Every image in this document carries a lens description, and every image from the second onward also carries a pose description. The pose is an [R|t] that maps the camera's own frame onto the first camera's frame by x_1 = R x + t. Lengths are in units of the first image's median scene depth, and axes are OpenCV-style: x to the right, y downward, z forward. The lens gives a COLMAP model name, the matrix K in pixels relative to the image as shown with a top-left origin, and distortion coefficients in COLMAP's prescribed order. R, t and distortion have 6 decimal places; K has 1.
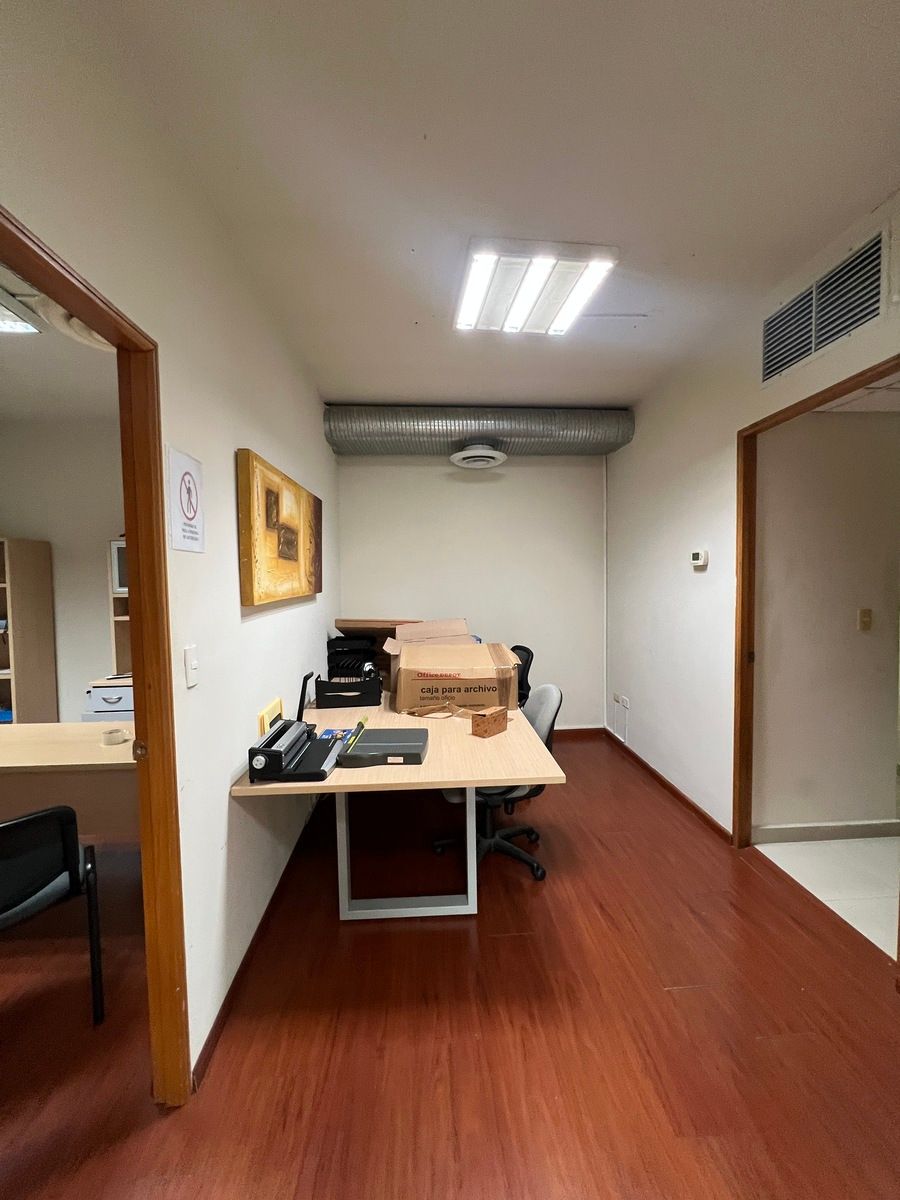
lens RADIAL K [[483.2, 0, 451.1], [0, 483.2, 598.4], [0, 0, 1]] dist [-0.002820, 0.000767]
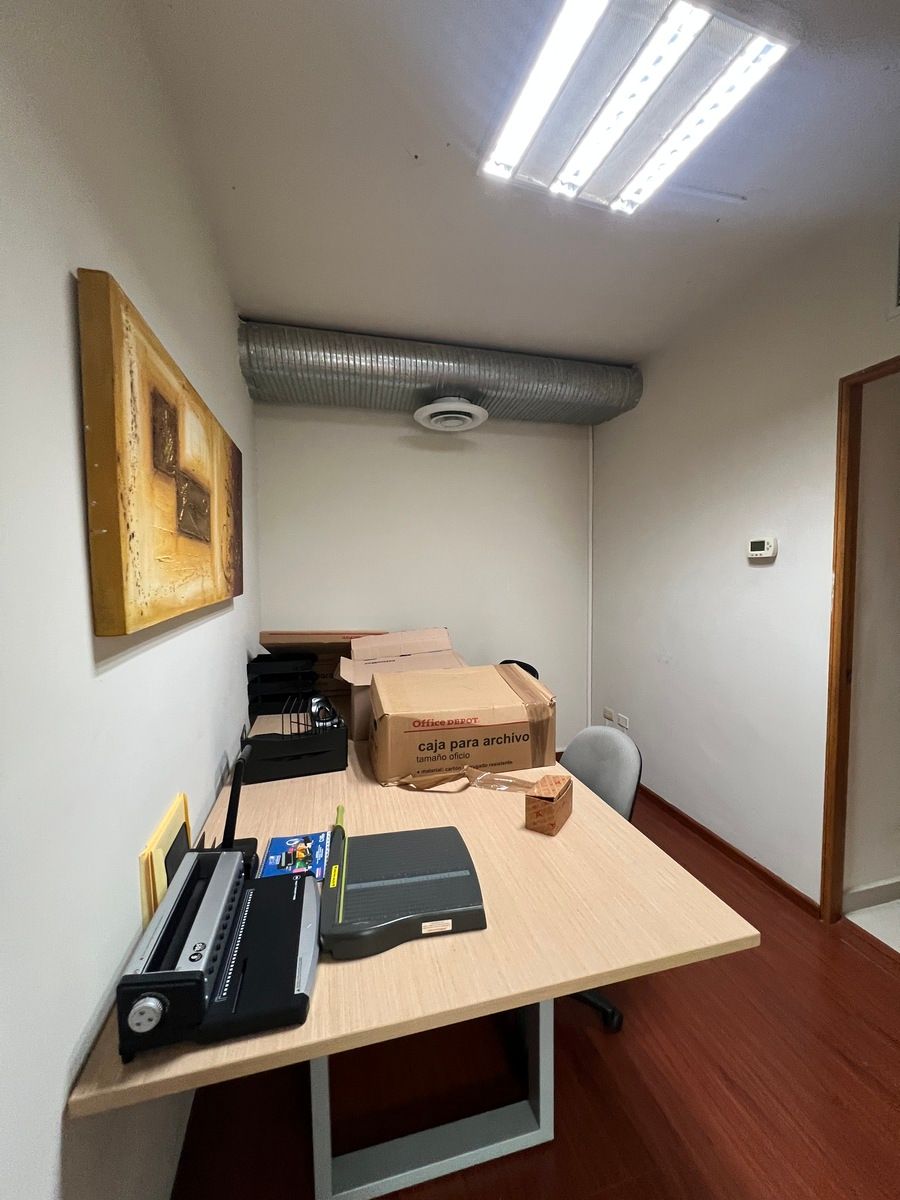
lens RADIAL K [[483.2, 0, 451.1], [0, 483.2, 598.4], [0, 0, 1]] dist [-0.002820, 0.000767]
pose [[0.980151, -0.008854, 0.198054, -0.145492], [0.006556, 0.999903, 0.012255, -0.015864], [-0.198144, -0.010713, 0.980114, 0.362700]]
